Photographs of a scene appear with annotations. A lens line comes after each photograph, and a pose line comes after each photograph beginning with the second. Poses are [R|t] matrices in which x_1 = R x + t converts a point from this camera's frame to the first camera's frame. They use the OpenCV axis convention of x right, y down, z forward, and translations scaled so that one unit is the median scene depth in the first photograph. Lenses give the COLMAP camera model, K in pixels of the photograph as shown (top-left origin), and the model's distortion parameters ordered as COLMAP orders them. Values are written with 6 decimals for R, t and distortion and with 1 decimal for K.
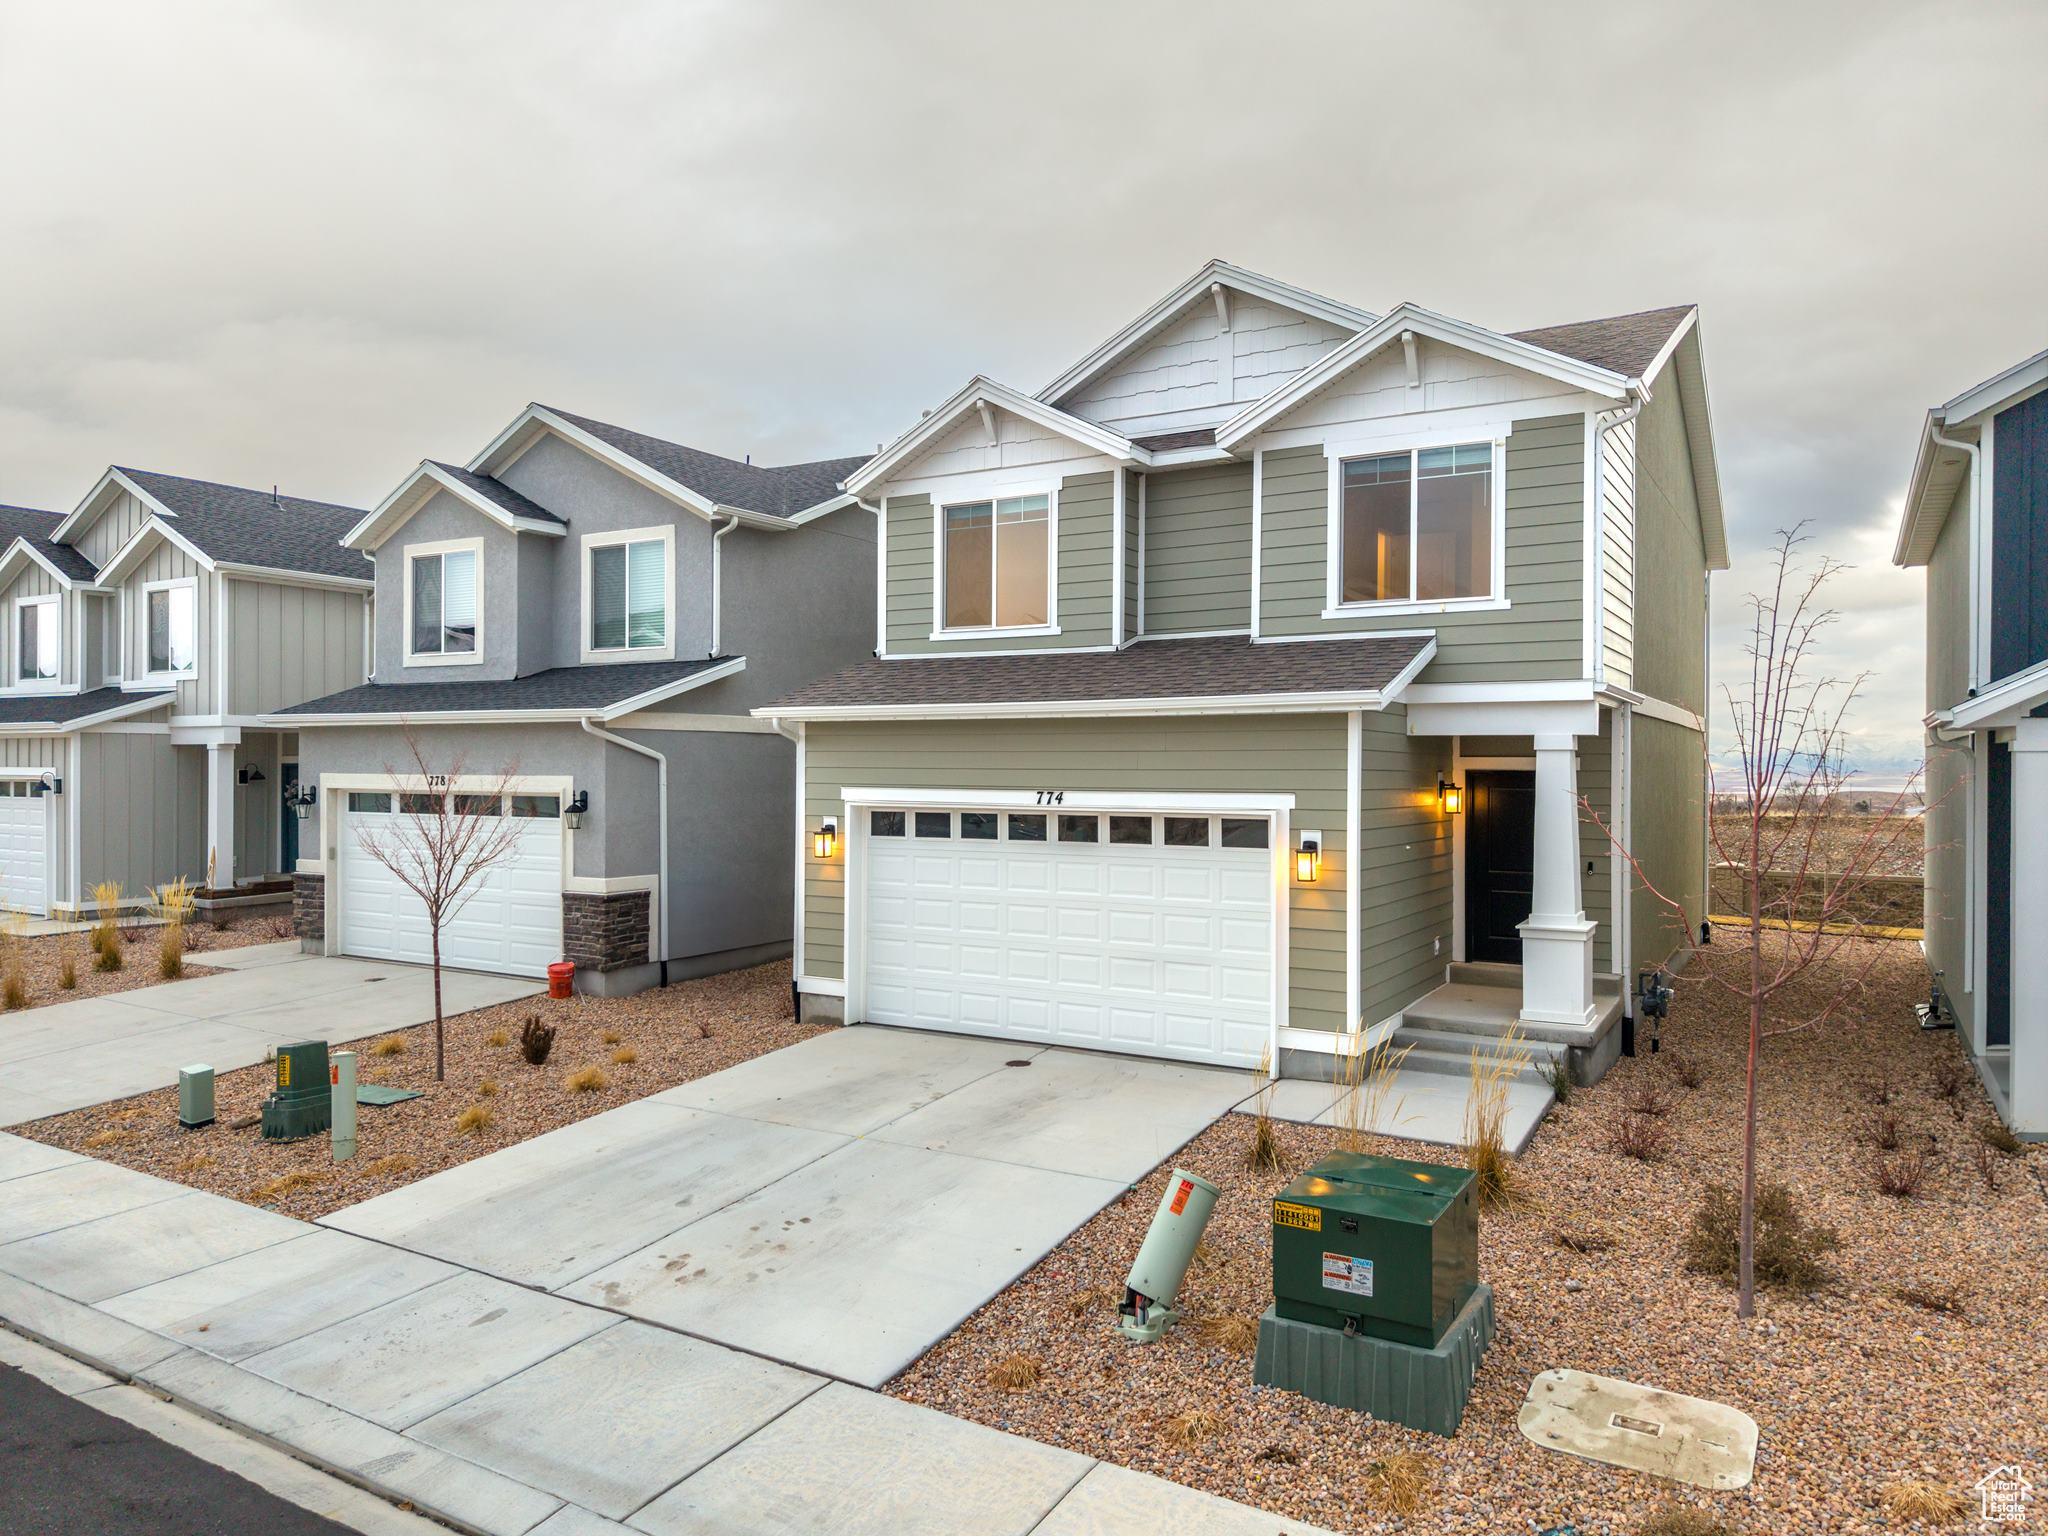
lens RADIAL K [[1374.4, 0, 1024.0], [0, 1374.4, 768.0], [0, 0, 1]] dist [0.025810, -0.026634]
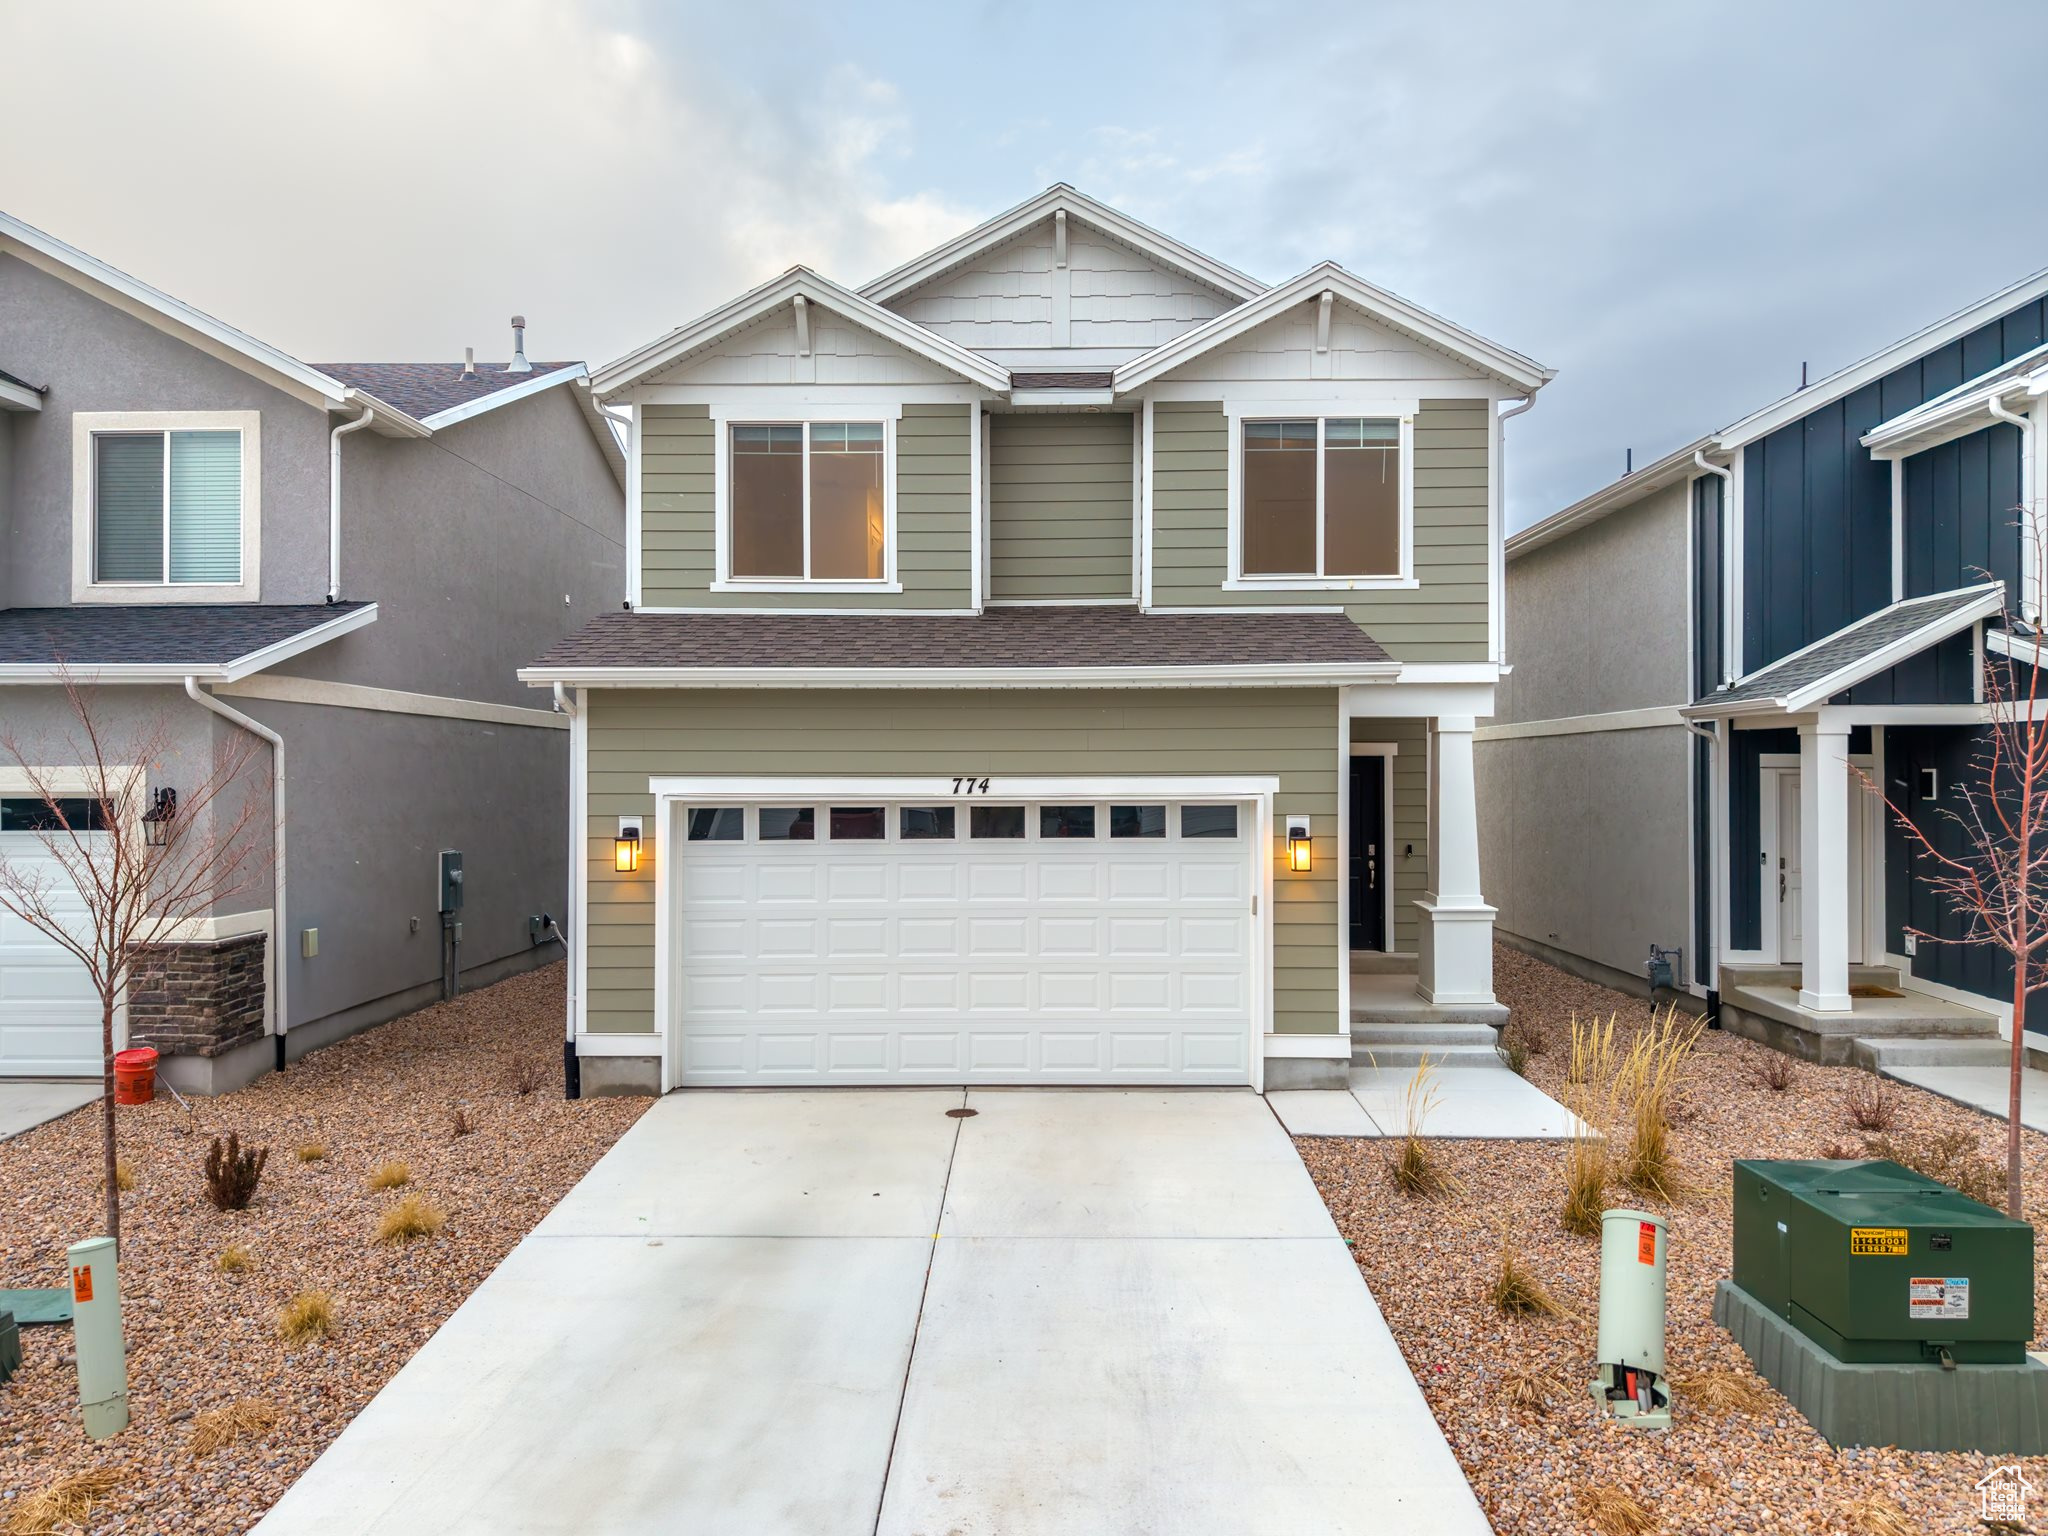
lens RADIAL K [[1374.4, 0, 1024.0], [0, 1374.4, 768.0], [0, 0, 1]] dist [0.025810, -0.026634]
pose [[0.869074, -0.002098, 0.494678, -0.356505], [0.005665, 0.999968, -0.005712, 0.015835], [-0.494650, 0.007767, 0.869058, 0.263222]]
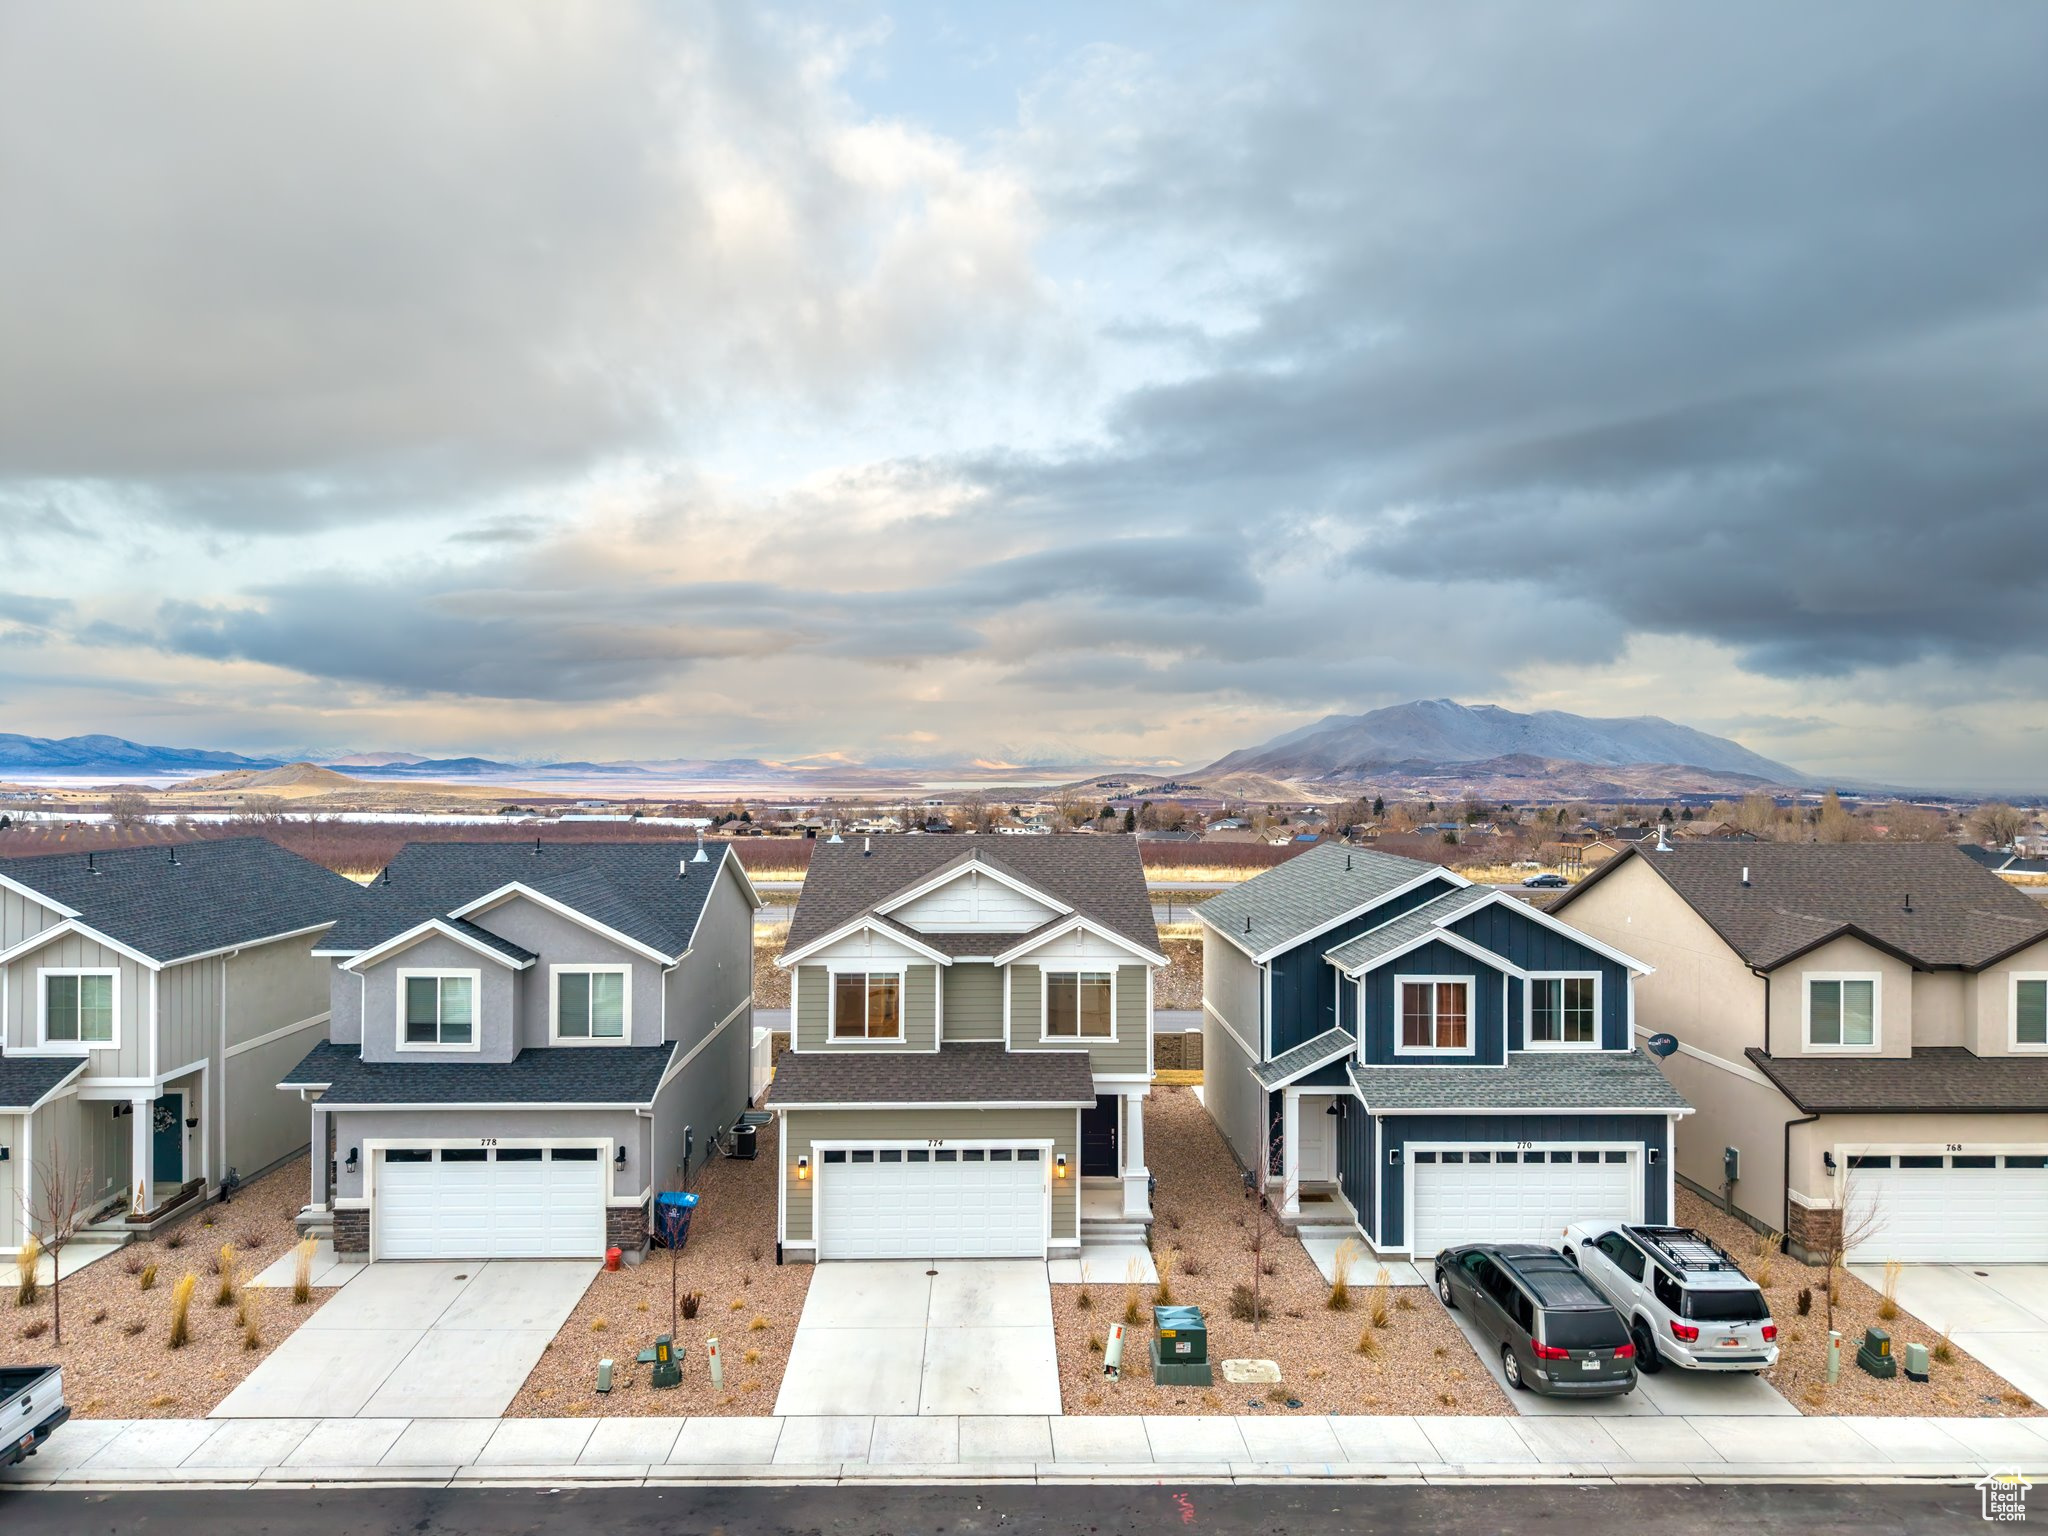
lens RADIAL K [[1393.0, 0, 1024.0], [0, 1393.0, 768.0], [0, 0, 1]] dist [0.006737, -0.000960]
pose [[0.848481, -0.005425, 0.529198, -0.994337], [0.003251, 0.999982, 0.005038, -0.565358], [-0.529216, -0.002554, 0.848483, -0.898625]]
